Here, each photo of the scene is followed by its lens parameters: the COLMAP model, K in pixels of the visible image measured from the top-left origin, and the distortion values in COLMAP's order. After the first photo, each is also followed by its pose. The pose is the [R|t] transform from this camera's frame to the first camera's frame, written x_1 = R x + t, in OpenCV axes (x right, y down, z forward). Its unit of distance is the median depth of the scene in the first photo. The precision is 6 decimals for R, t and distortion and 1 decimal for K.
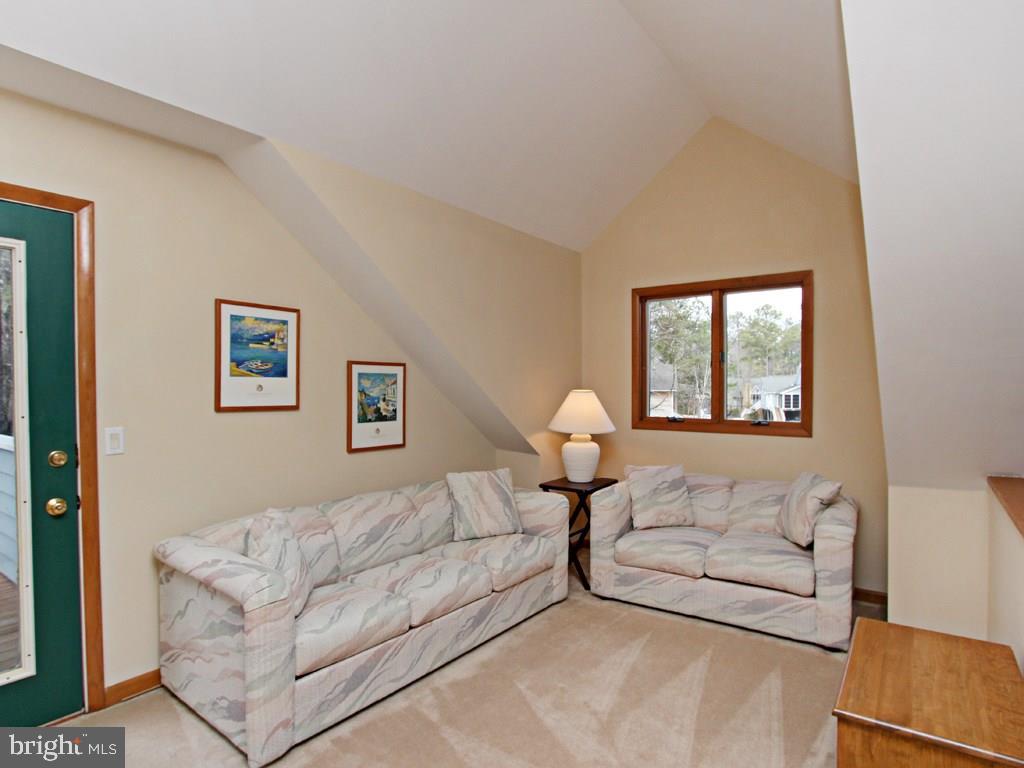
lens RADIAL K [[556.2, 0, 518.9], [0, 556.2, 382.7], [0, 0, 1]] dist [-0.032225, 0.016580]
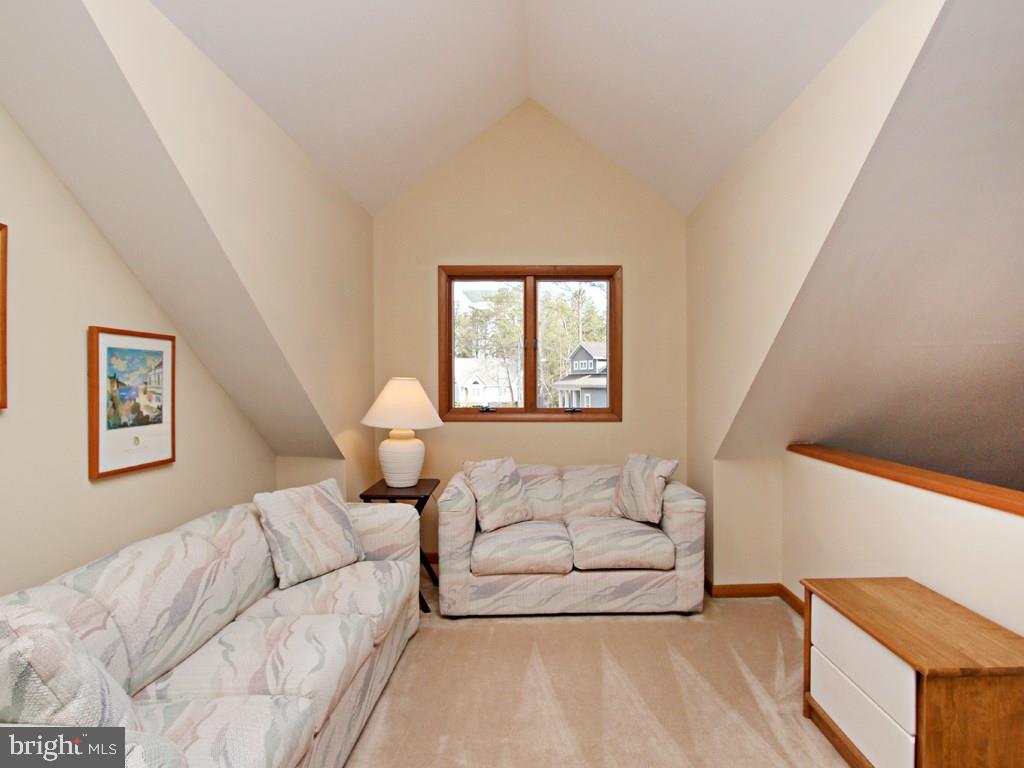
lens RADIAL K [[556.2, 0, 518.9], [0, 556.2, 382.7], [0, 0, 1]] dist [-0.032225, 0.016580]
pose [[0.811394, -0.003632, 0.584488, -0.275215], [-0.003602, 0.999931, 0.011215, 0.012631], [-0.584489, -0.011205, 0.811325, 0.249082]]
